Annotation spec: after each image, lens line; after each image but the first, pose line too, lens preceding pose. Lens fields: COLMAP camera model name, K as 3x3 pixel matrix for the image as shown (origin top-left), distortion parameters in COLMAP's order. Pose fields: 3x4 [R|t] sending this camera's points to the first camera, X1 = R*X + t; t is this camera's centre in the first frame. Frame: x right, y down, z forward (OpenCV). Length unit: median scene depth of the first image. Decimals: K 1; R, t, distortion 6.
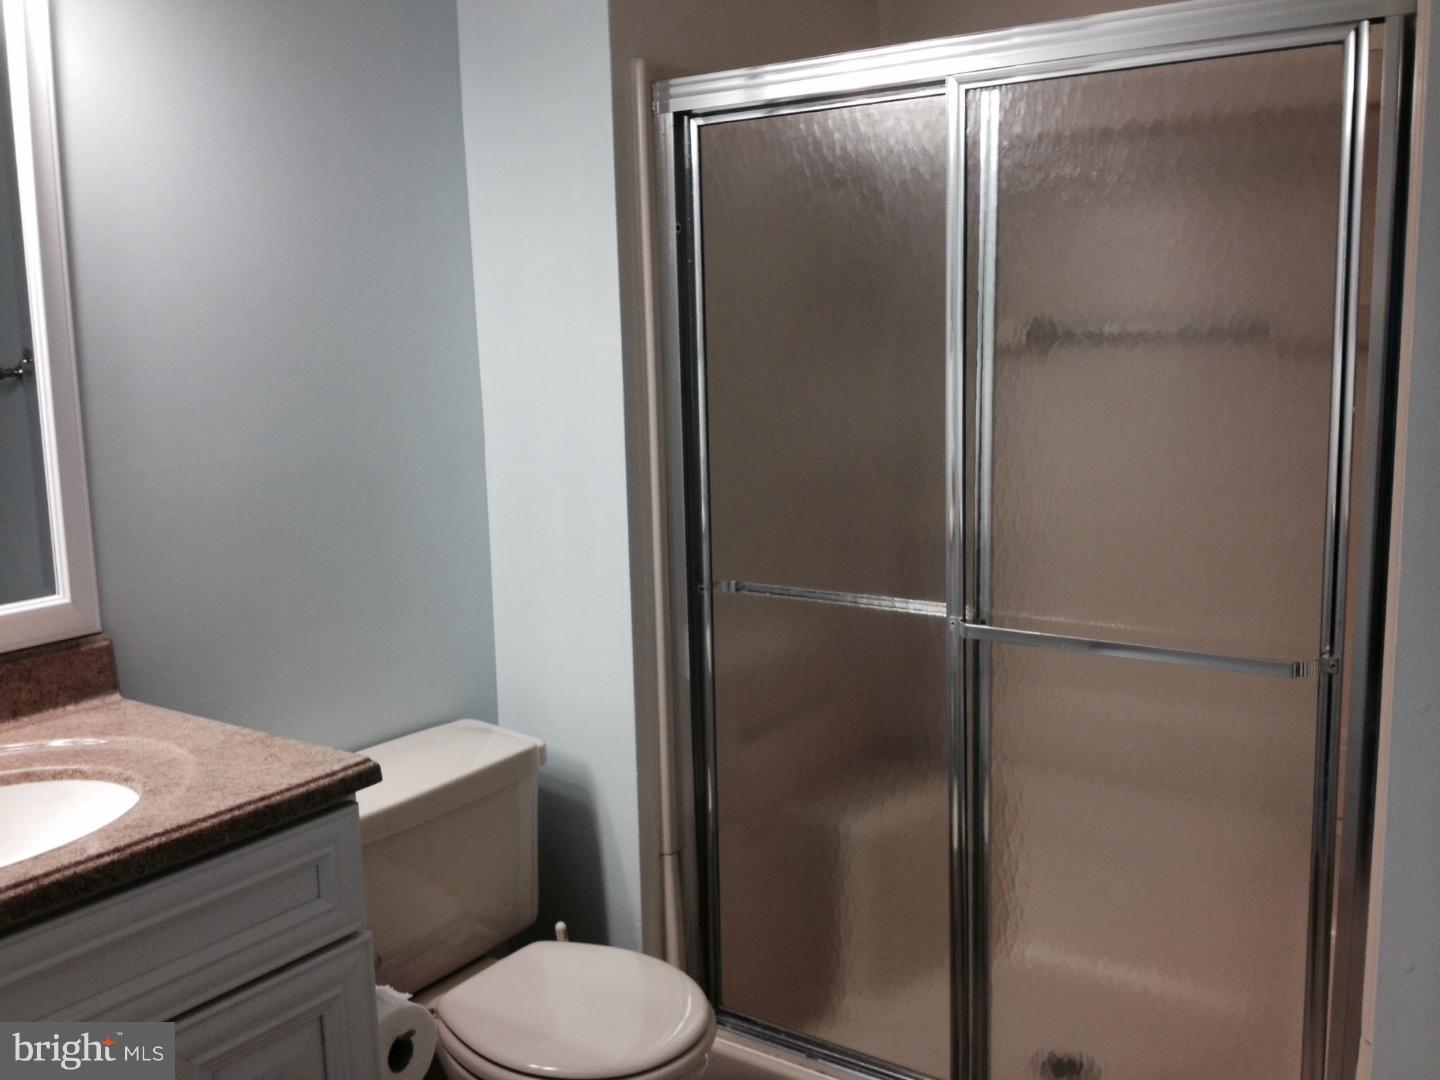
lens RADIAL K [[1426.3, 0, 718.3], [0, 1426.3, 540.5], [0, 0, 1]] dist [-0.028507, 0.000000]
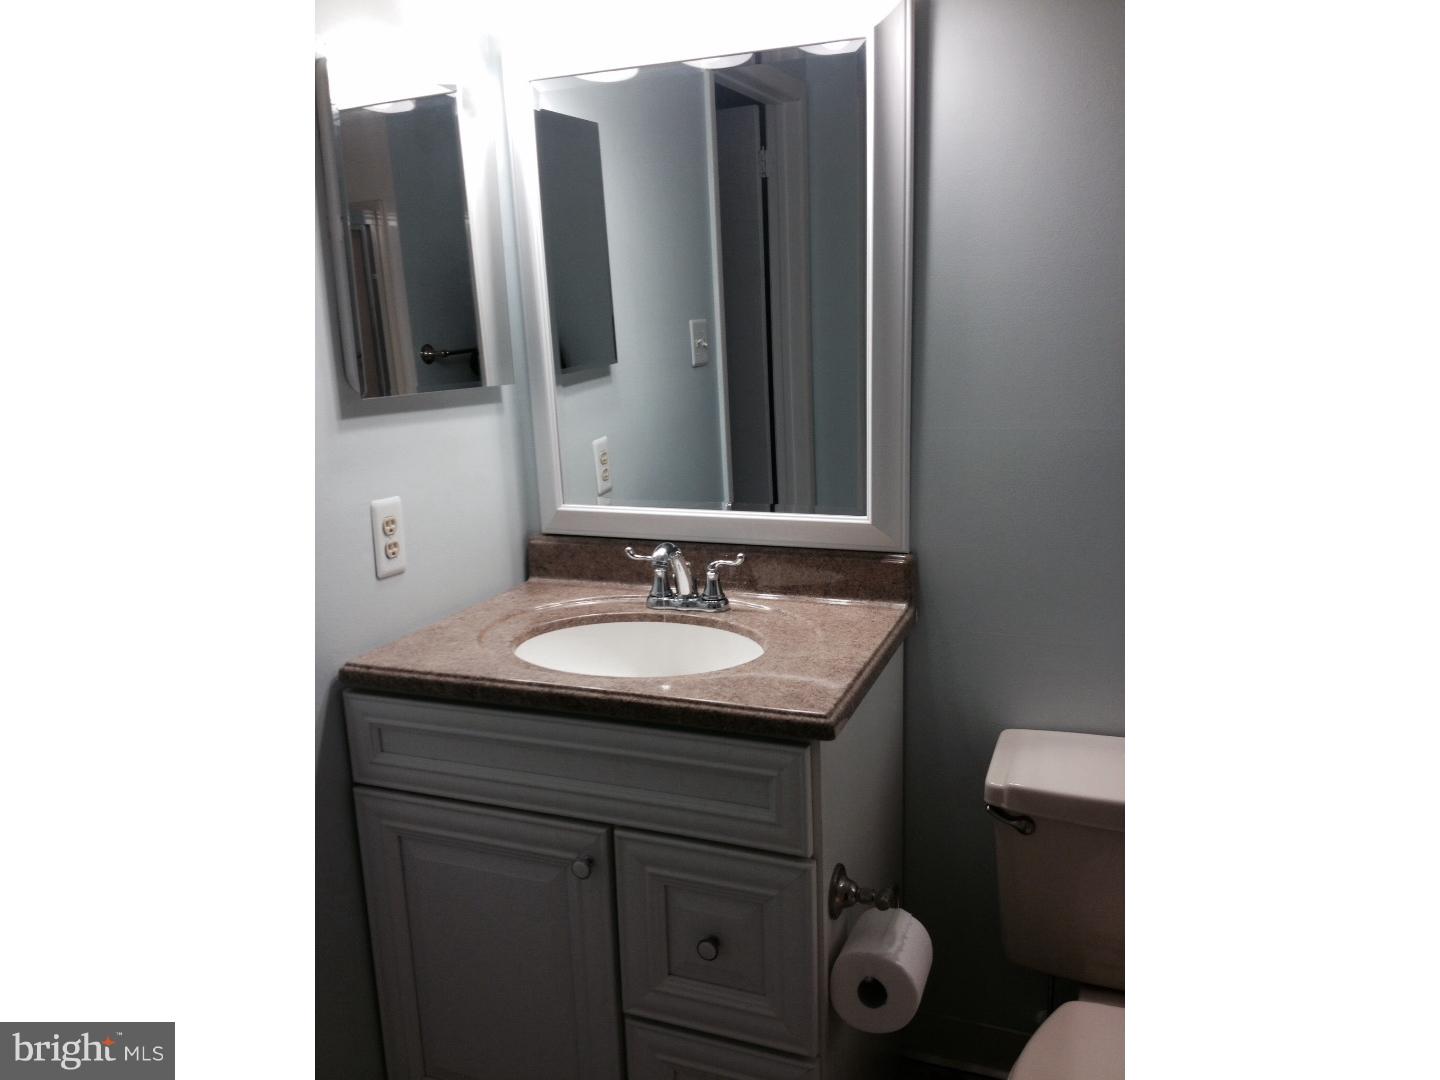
lens RADIAL K [[1098.2, 0, 717.9], [0, 1098.2, 536.1], [0, 0, 1]] dist [-0.001921, -0.001781]
pose [[0.233803, 0.221089, -0.946813, 0.544577], [-0.135890, 0.971676, 0.193339, -0.142701], [0.962741, 0.083459, 0.257225, 0.753282]]
